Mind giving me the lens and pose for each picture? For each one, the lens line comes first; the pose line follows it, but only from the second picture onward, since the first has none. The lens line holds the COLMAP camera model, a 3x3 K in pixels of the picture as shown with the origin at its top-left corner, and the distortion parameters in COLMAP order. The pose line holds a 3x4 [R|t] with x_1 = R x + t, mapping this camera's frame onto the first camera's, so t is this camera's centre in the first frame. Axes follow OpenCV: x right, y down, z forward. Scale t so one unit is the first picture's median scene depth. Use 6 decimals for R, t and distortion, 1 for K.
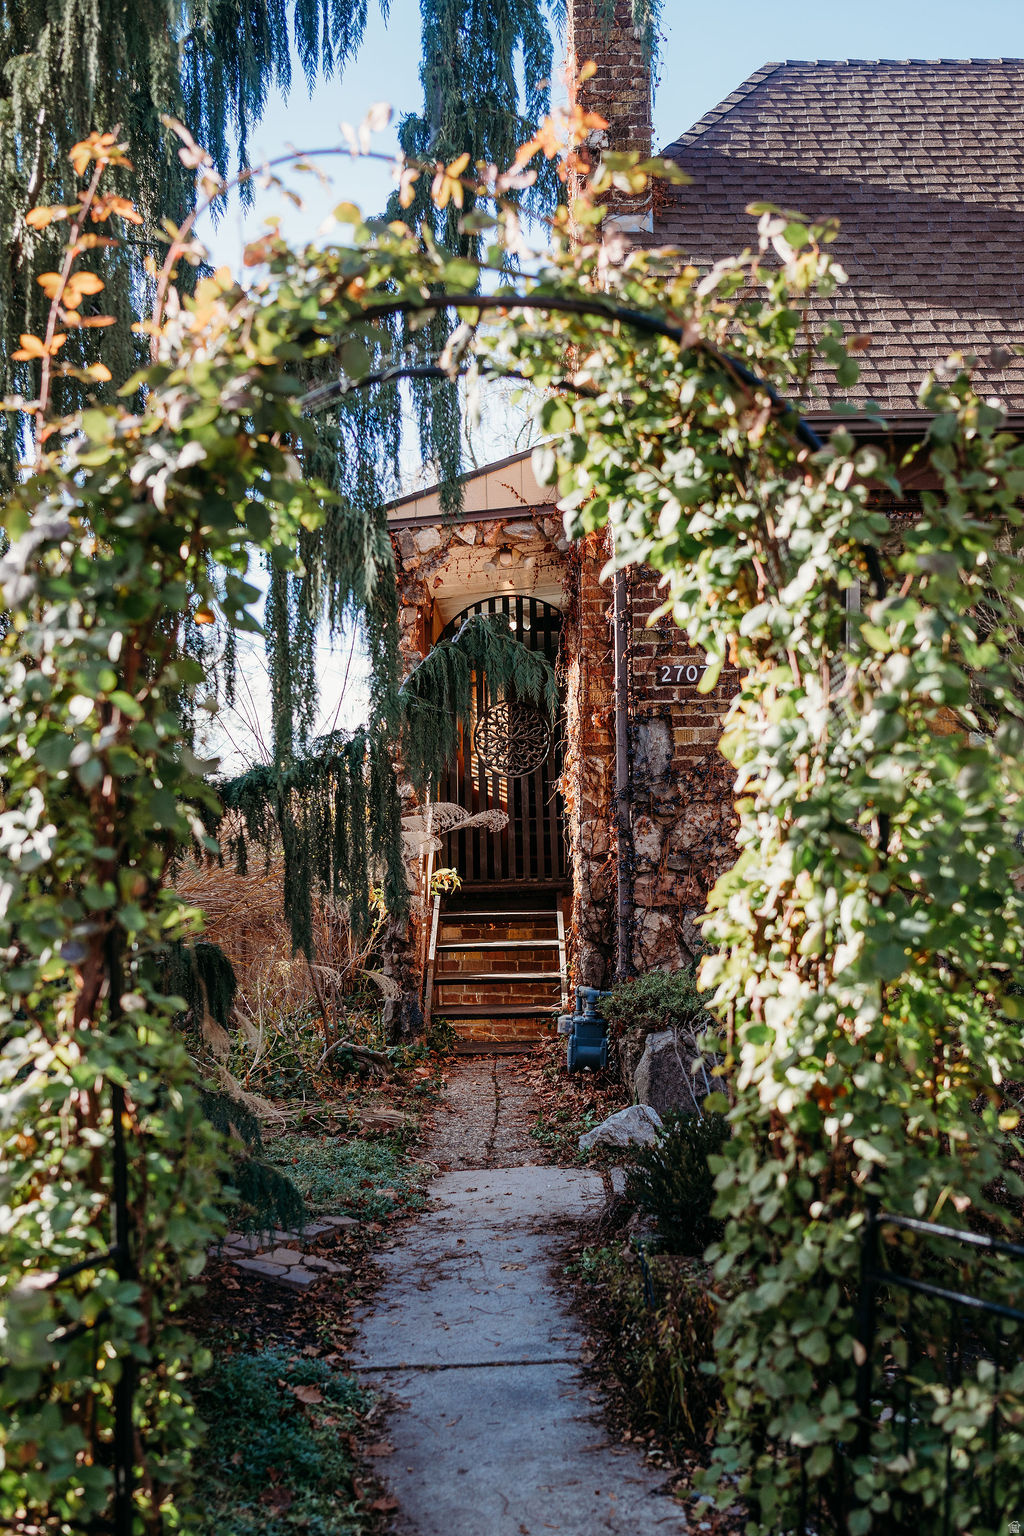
lens RADIAL K [[1501.5, 0, 512.0], [0, 1501.5, 767.9], [0, 0, 1]] dist [0.023293, 0.000000]
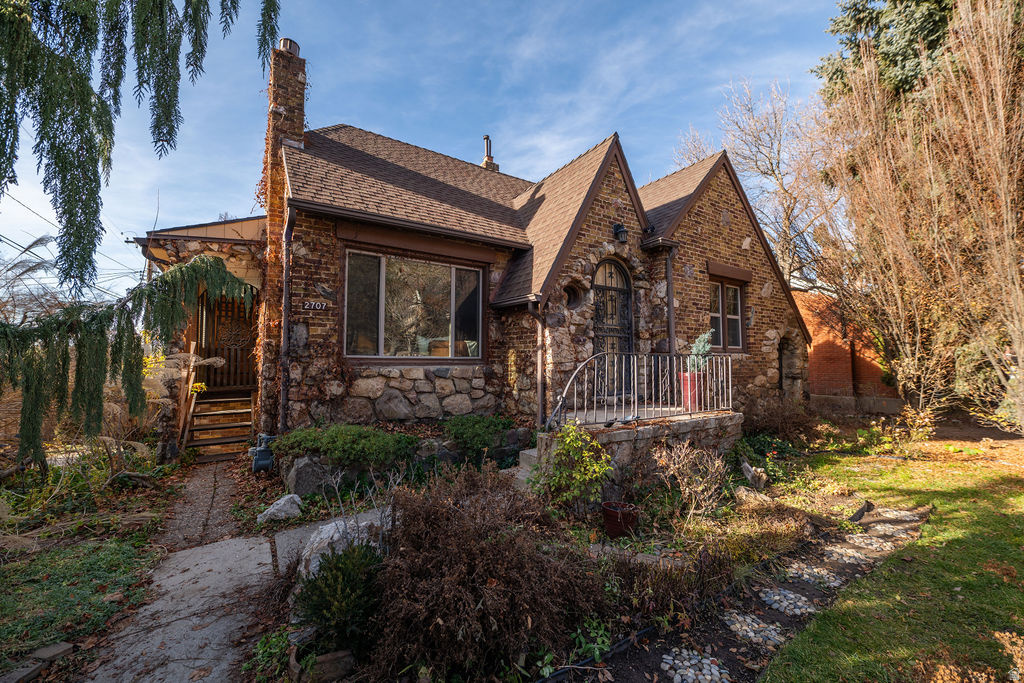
lens RADIAL K [[417.5, 0, 519.4], [0, 417.5, 341.0], [0, 0, 1]] dist [-0.001313, 0.000172]
pose [[0.826596, 0.038567, 0.561473, 0.008198], [-0.026363, 0.999207, -0.029824, 0.007864], [-0.562178, 0.009851, 0.826957, 0.236436]]
